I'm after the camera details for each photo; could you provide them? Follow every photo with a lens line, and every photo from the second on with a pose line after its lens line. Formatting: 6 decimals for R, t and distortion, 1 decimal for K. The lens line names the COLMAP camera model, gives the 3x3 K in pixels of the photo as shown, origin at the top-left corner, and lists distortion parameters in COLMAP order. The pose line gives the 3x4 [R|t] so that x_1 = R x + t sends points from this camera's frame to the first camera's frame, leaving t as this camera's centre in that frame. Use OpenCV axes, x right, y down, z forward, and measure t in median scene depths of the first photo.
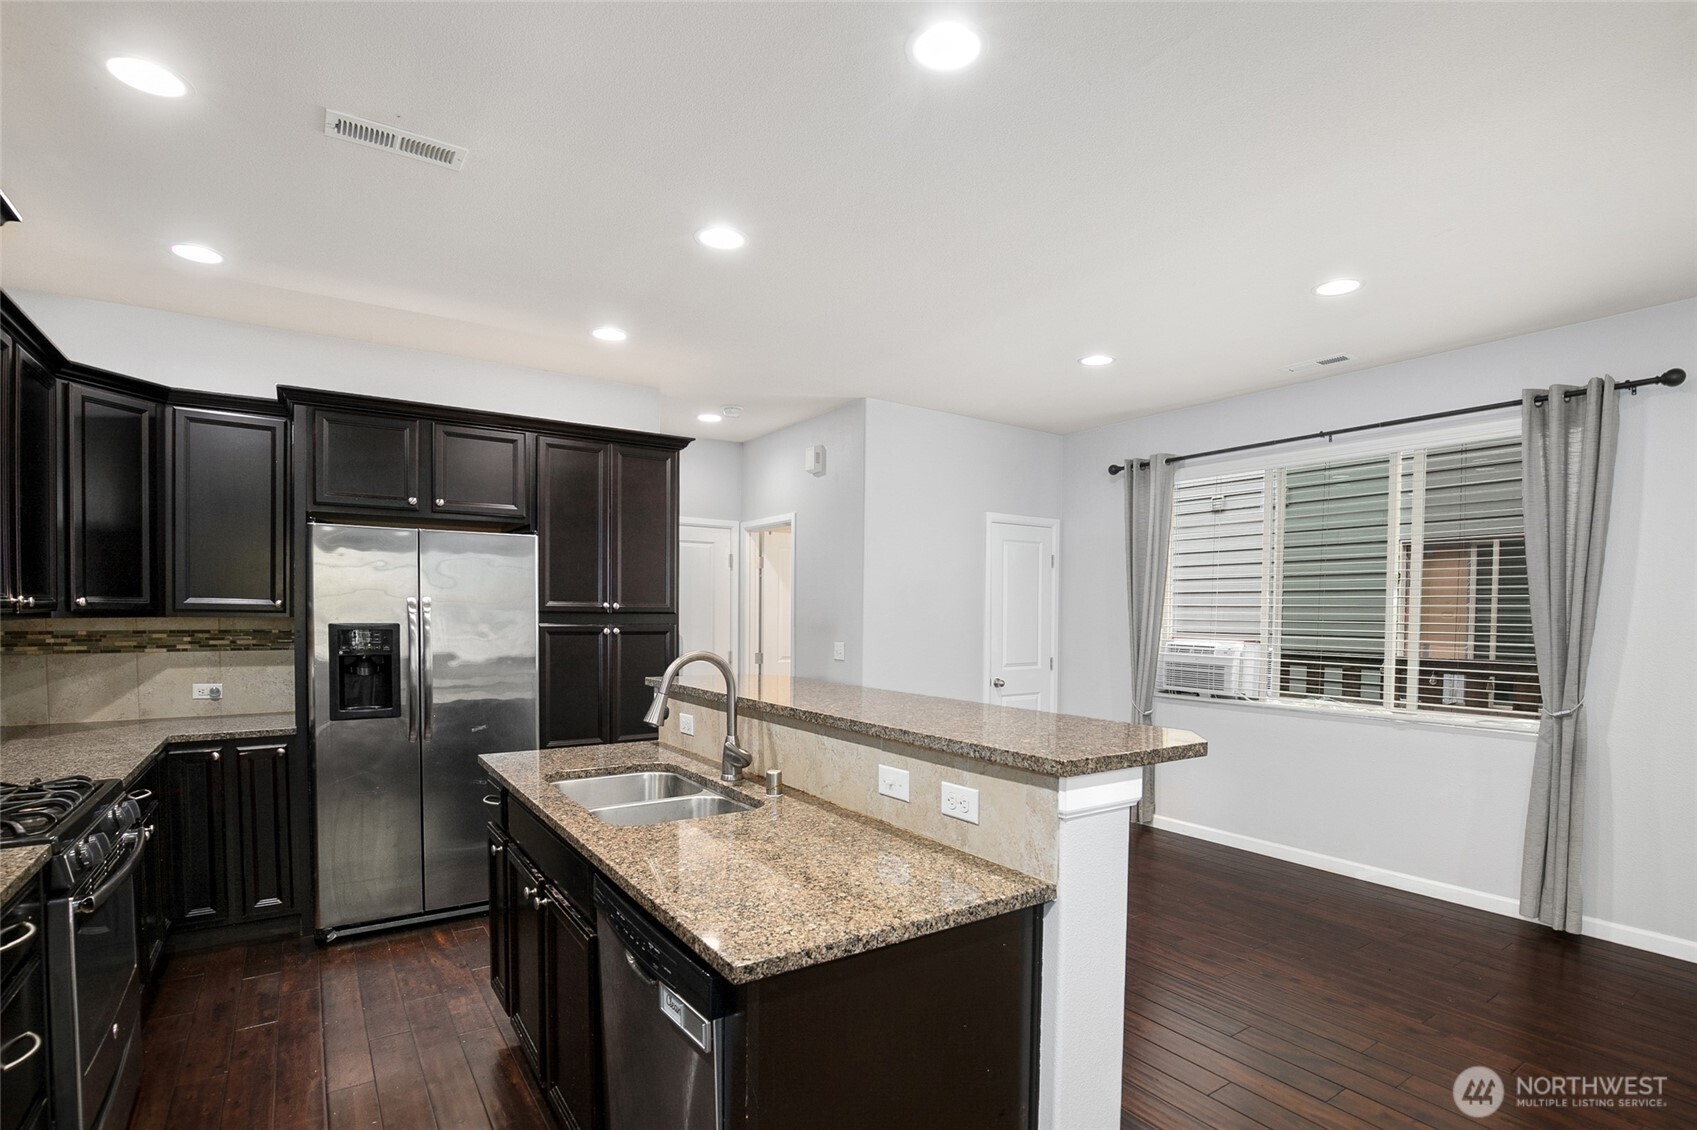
lens RADIAL K [[802.0, 0, 853.5], [0, 802.0, 627.7], [0, 0, 1]] dist [-0.025834, -0.000194]
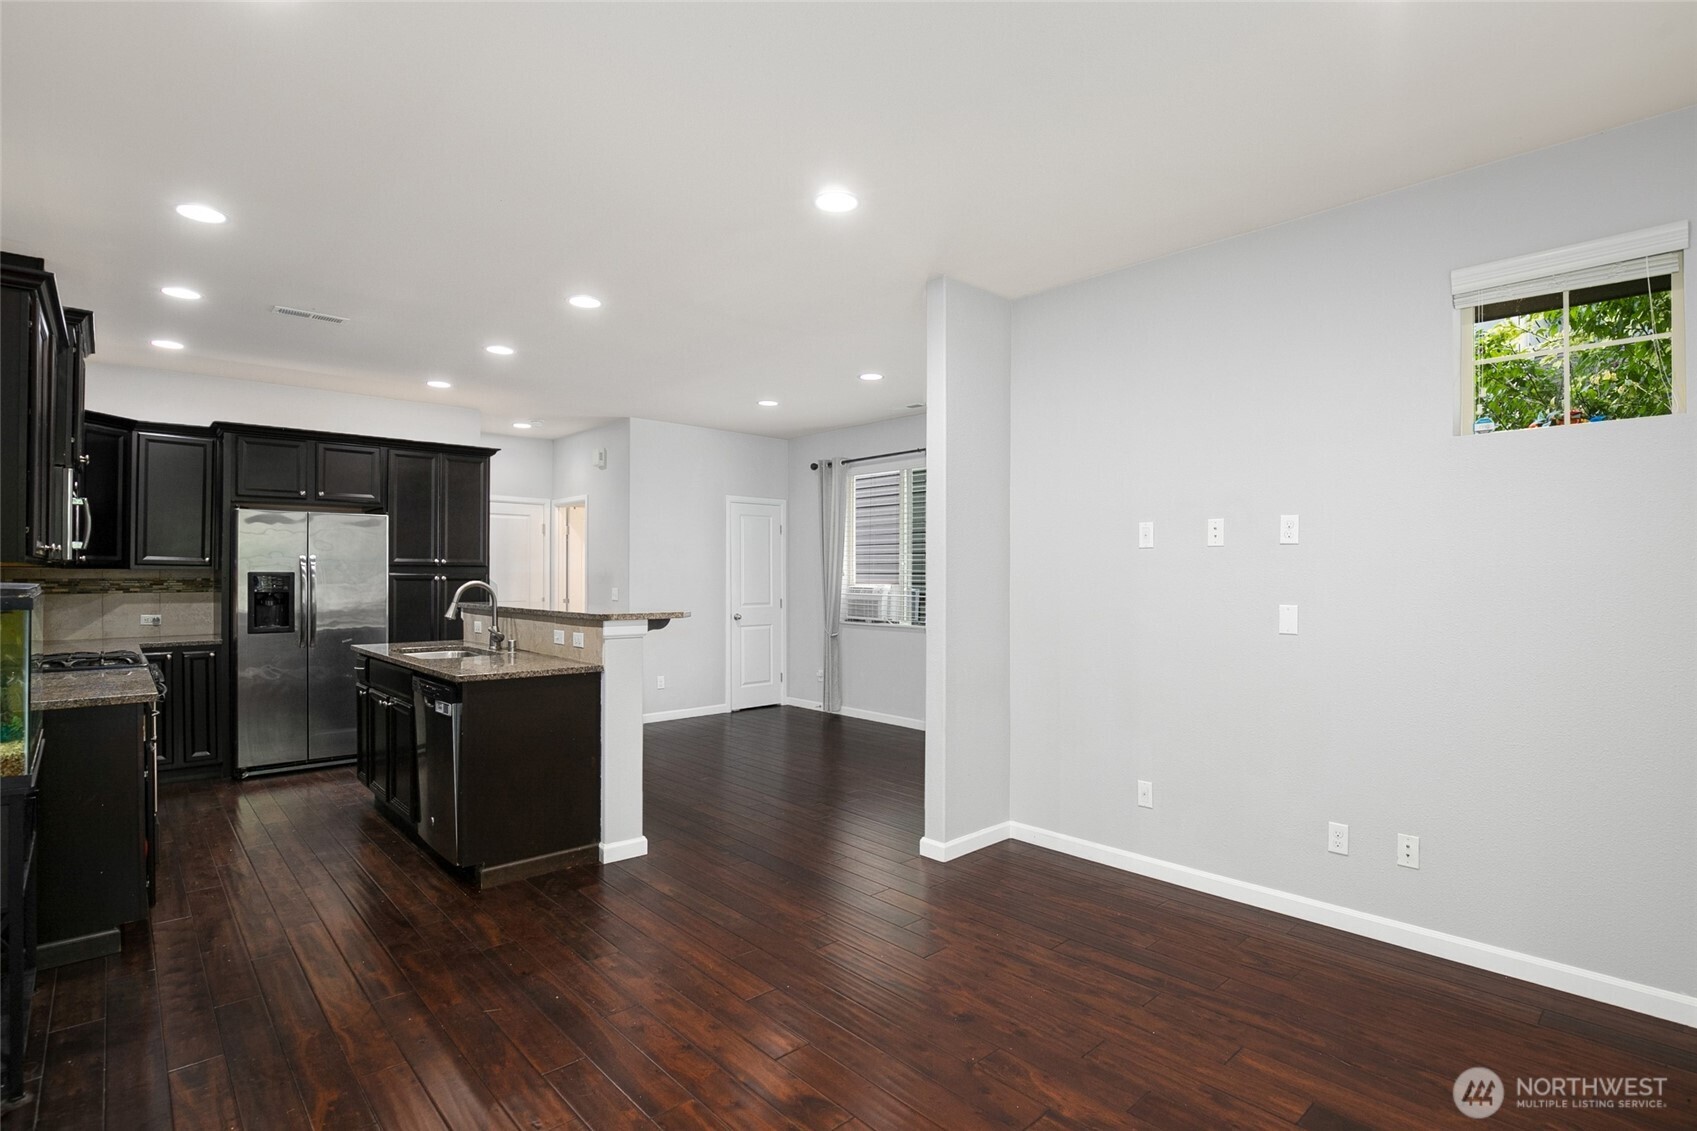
lens RADIAL K [[812.8, 0, 848.5], [0, 812.8, 565.5], [0, 0, 1]] dist [-0.028790, 0.000142]
pose [[0.989931, -0.005508, 0.141447, 0.270443], [0.009775, 0.999517, -0.029485, 0.036299], [-0.141216, 0.030571, 0.989507, -0.677713]]
